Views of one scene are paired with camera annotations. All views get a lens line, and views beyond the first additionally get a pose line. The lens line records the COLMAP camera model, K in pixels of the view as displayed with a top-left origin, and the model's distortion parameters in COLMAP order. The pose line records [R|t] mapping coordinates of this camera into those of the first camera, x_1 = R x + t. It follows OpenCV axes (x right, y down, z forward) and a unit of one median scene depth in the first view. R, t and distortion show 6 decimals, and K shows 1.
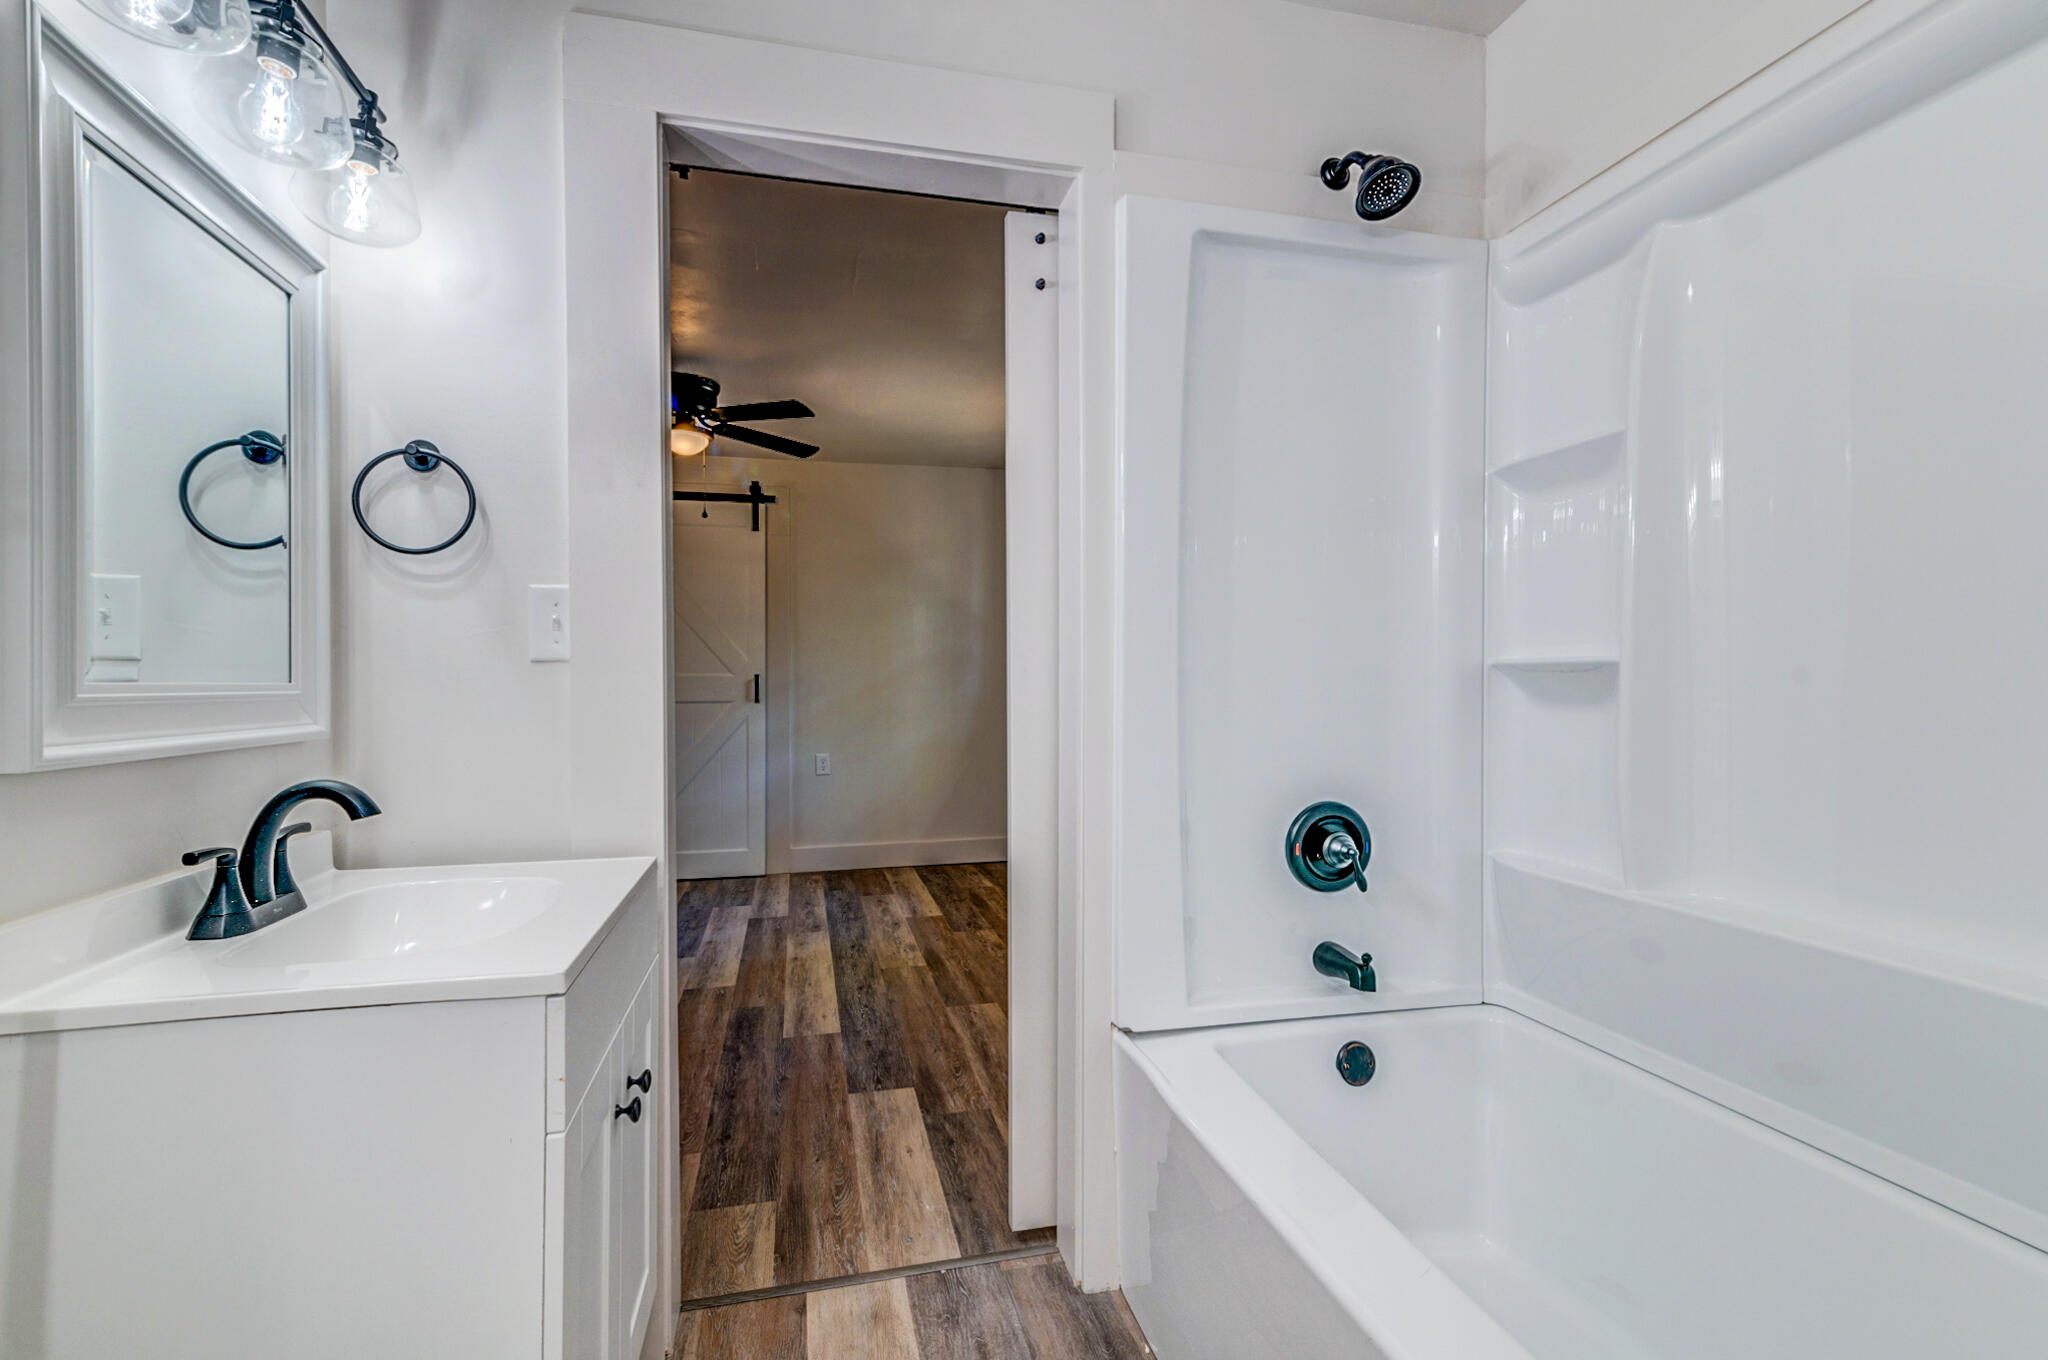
lens RADIAL K [[938.3, 0, 1031.3], [0, 938.3, 684.1], [0, 0, 1]] dist [0.015181, -0.000347]
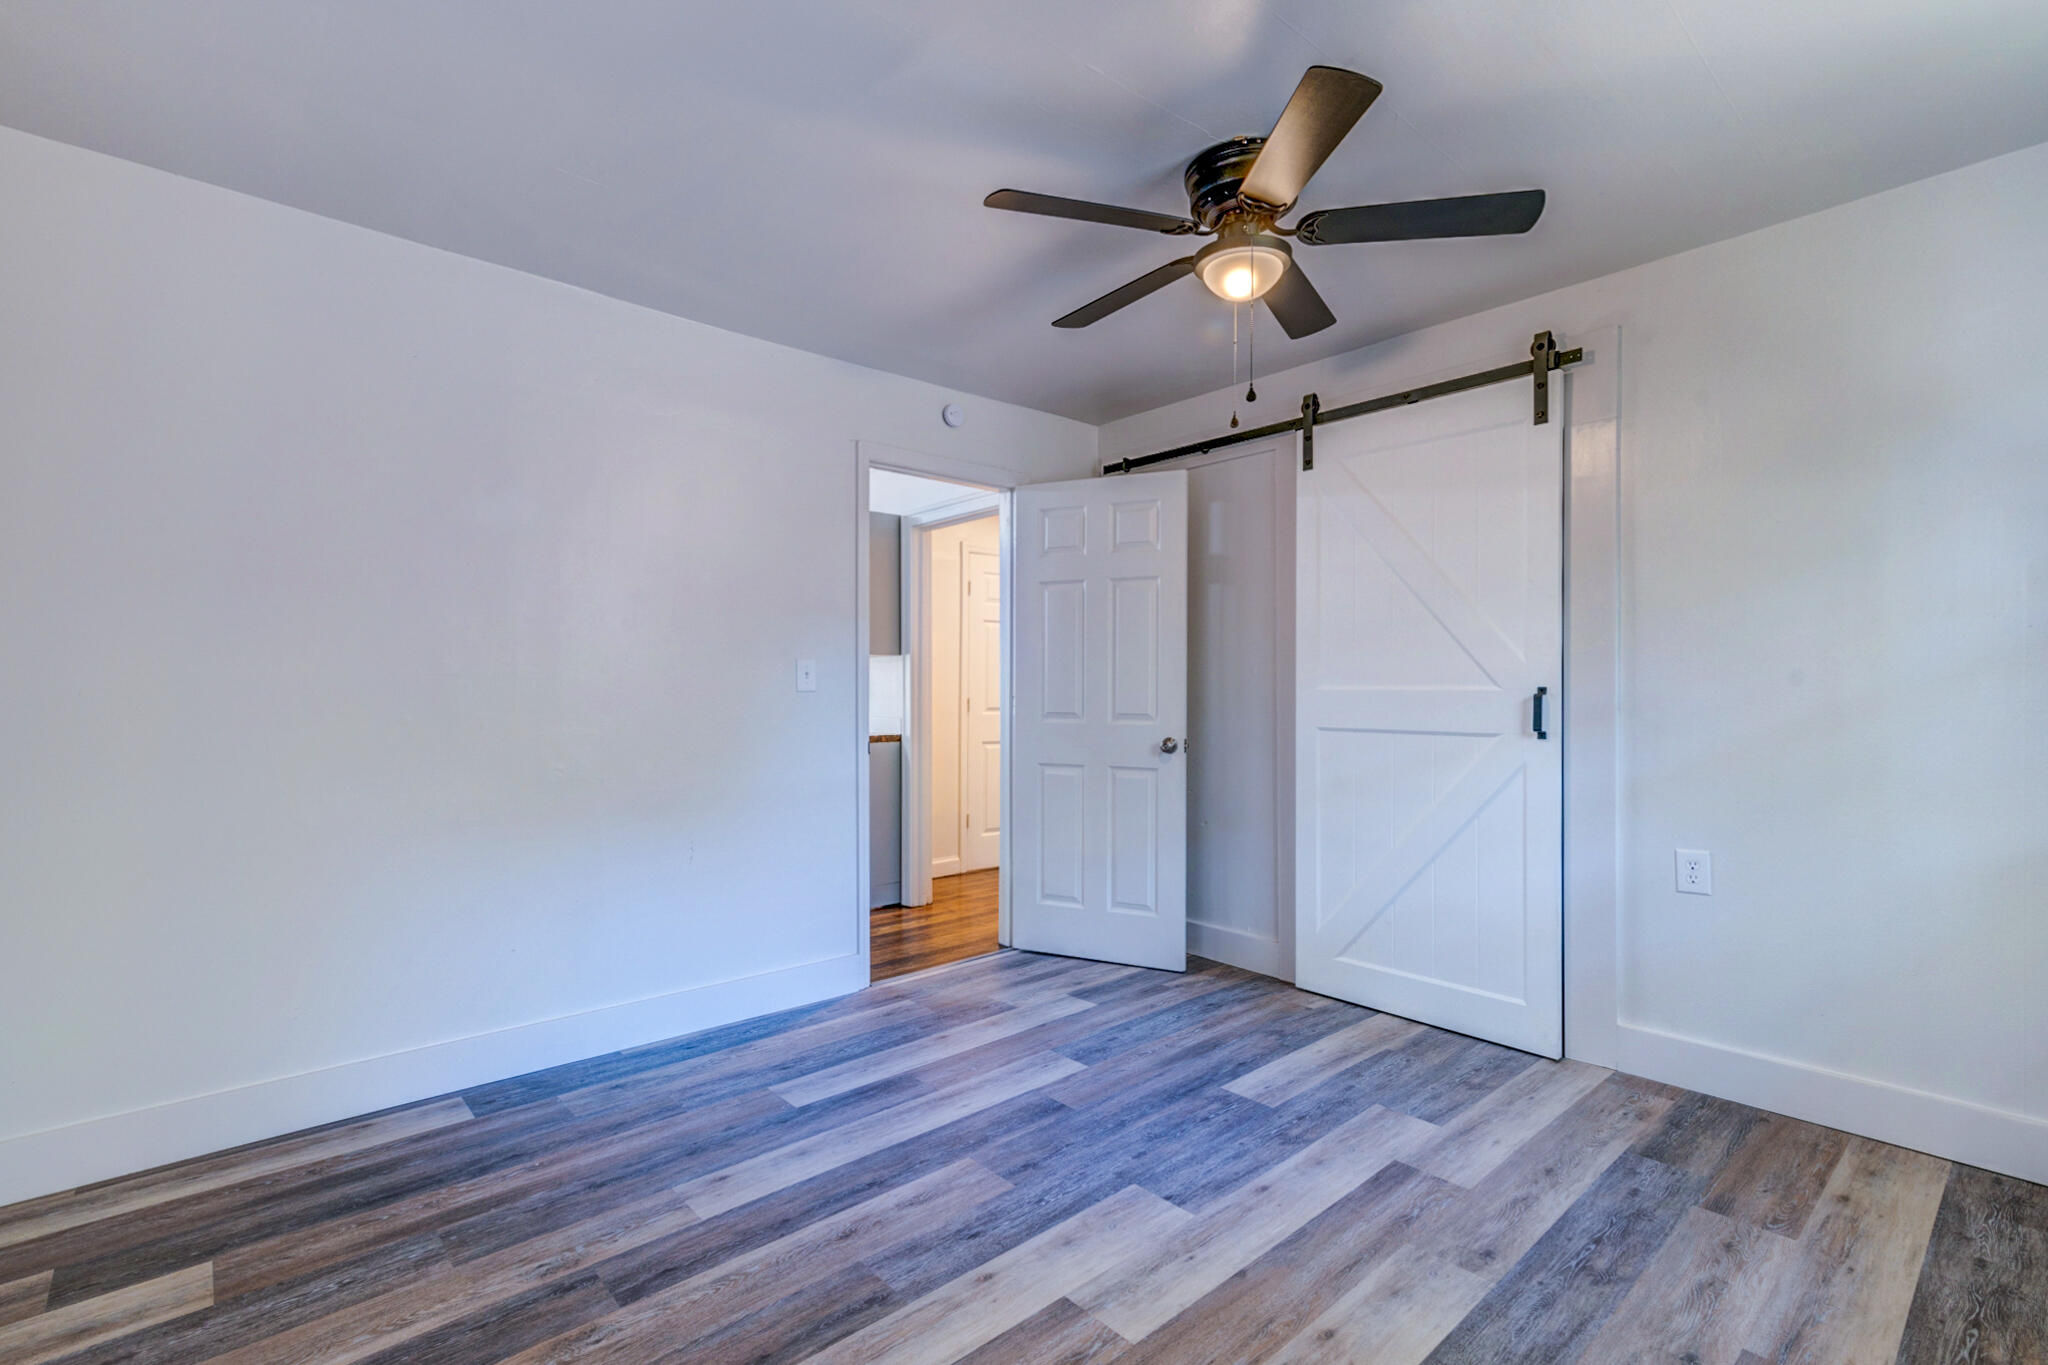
lens RADIAL K [[973.3, 0, 1026.3], [0, 973.3, 675.5], [0, 0, 1]] dist [0.022064, 0.000265]
pose [[0.465425, -0.015396, -0.884954, 0.068931], [-0.000491, 0.999844, -0.017653, -0.005548], [0.885087, 0.008651, 0.465345, 0.469455]]
